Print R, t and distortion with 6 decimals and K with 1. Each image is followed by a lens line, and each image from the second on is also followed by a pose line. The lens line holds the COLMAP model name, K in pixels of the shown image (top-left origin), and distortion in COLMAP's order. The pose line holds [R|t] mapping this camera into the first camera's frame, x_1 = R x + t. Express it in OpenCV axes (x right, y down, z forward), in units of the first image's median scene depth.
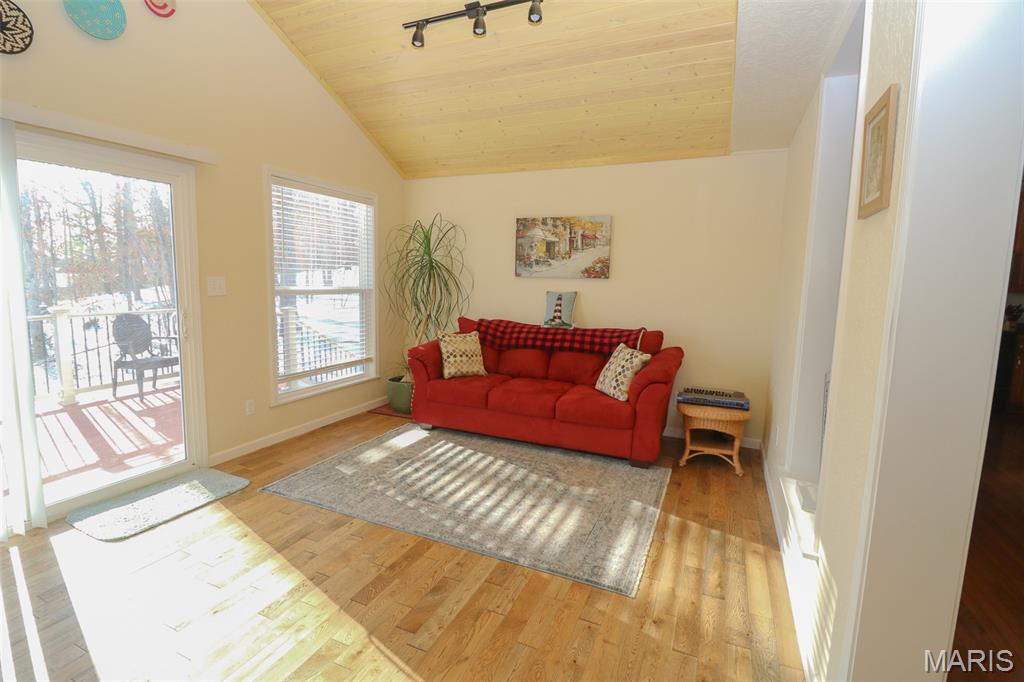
lens RADIAL K [[478.0, 0, 509.8], [0, 478.0, 332.0], [0, 0, 1]] dist [-0.000207, -0.016505]
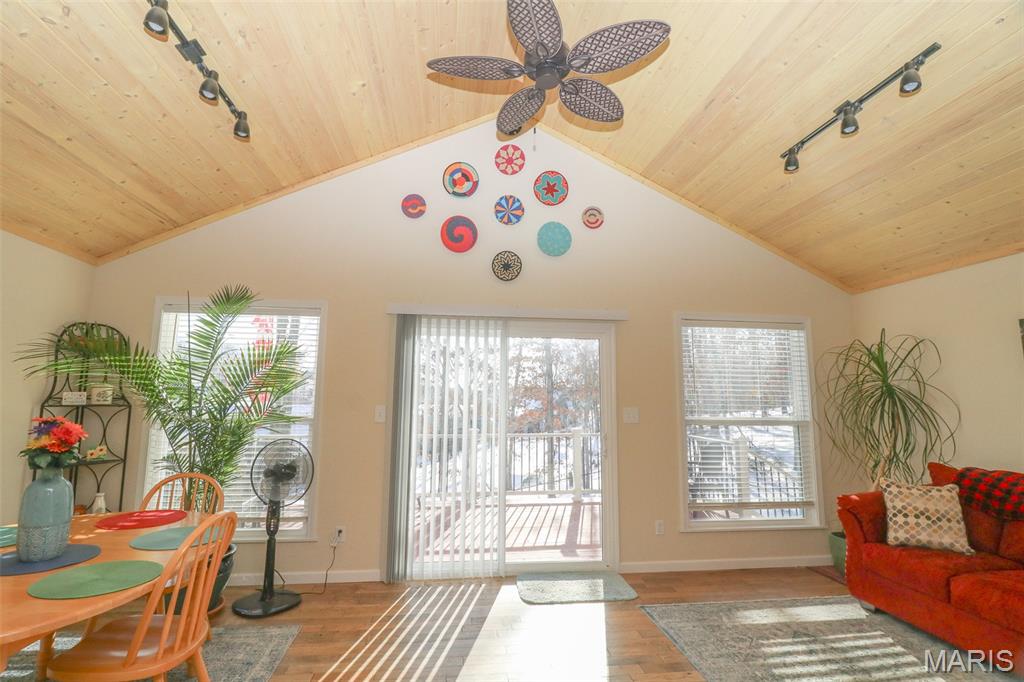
lens RADIAL K [[478.0, 0, 509.8], [0, 478.0, 332.0], [0, 0, 1]] dist [-0.000207, -0.016505]
pose [[0.519131, -0.130364, -0.844694, 0.220687], [-0.095740, 0.973210, -0.209038, -0.014129], [0.849316, 0.189389, 0.492742, 0.069487]]
